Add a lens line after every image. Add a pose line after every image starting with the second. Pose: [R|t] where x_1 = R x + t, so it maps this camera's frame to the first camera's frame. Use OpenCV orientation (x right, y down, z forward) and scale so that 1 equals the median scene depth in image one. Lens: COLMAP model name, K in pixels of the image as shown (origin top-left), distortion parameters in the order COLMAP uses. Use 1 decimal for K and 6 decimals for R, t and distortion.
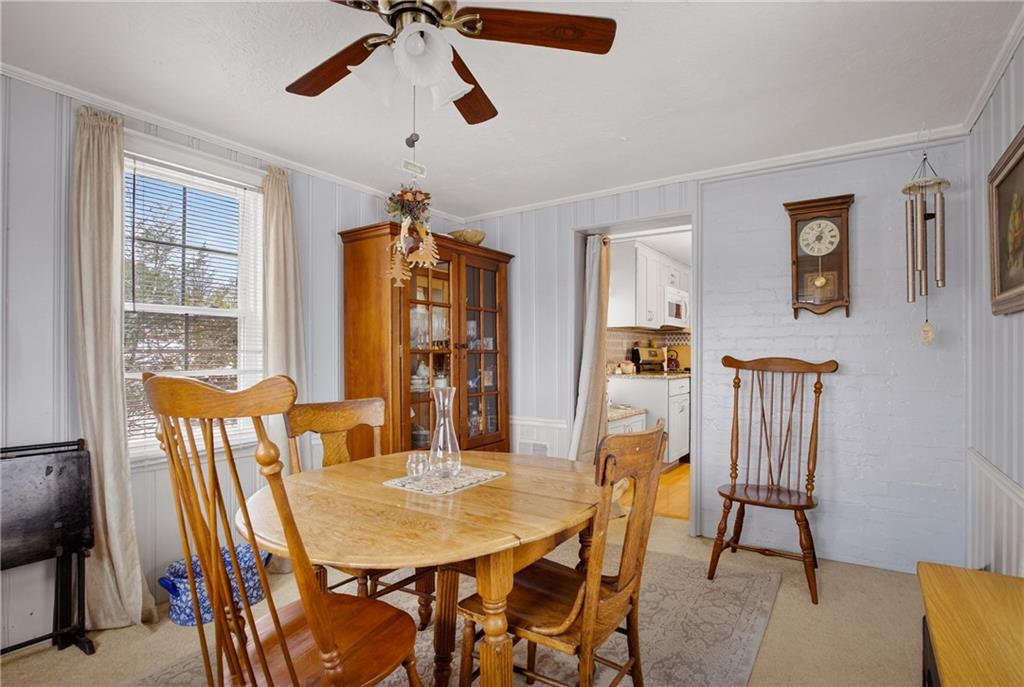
lens RADIAL K [[517.9, 0, 515.4], [0, 517.9, 337.9], [0, 0, 1]] dist [-0.004522, 0.000667]
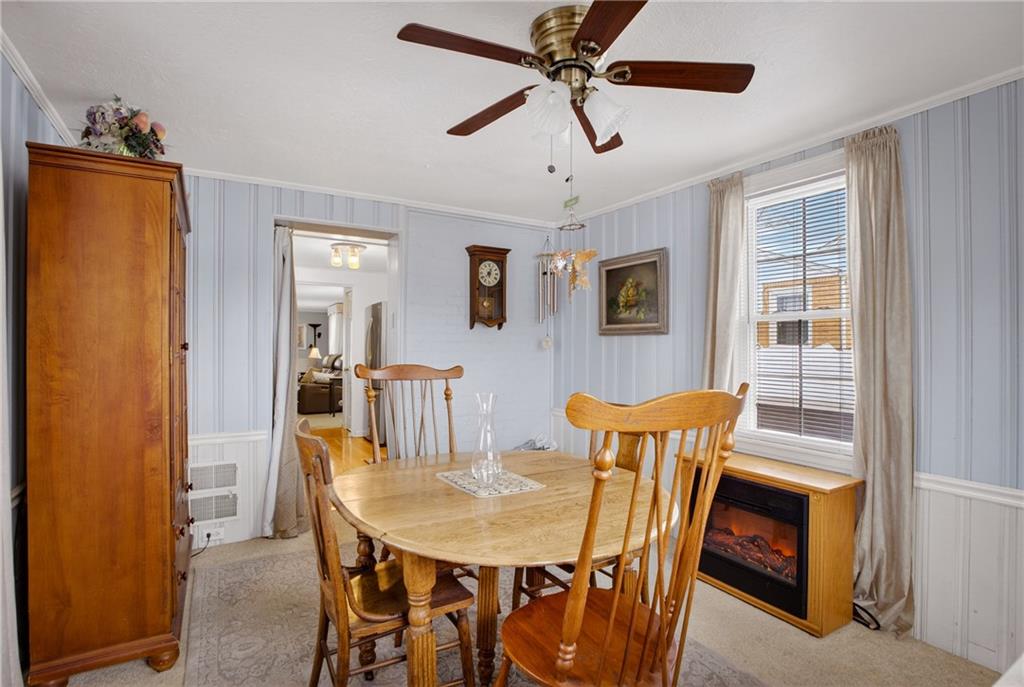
lens RADIAL K [[502.4, 0, 512.0], [0, 502.4, 343.5], [0, 0, 1]] dist [-0.002457, 0.000012]
pose [[0.448795, 0.011154, 0.893565, -0.640378], [-0.031736, 0.999490, 0.003463, -0.007080], [-0.893071, -0.029912, 0.448920, 0.316997]]
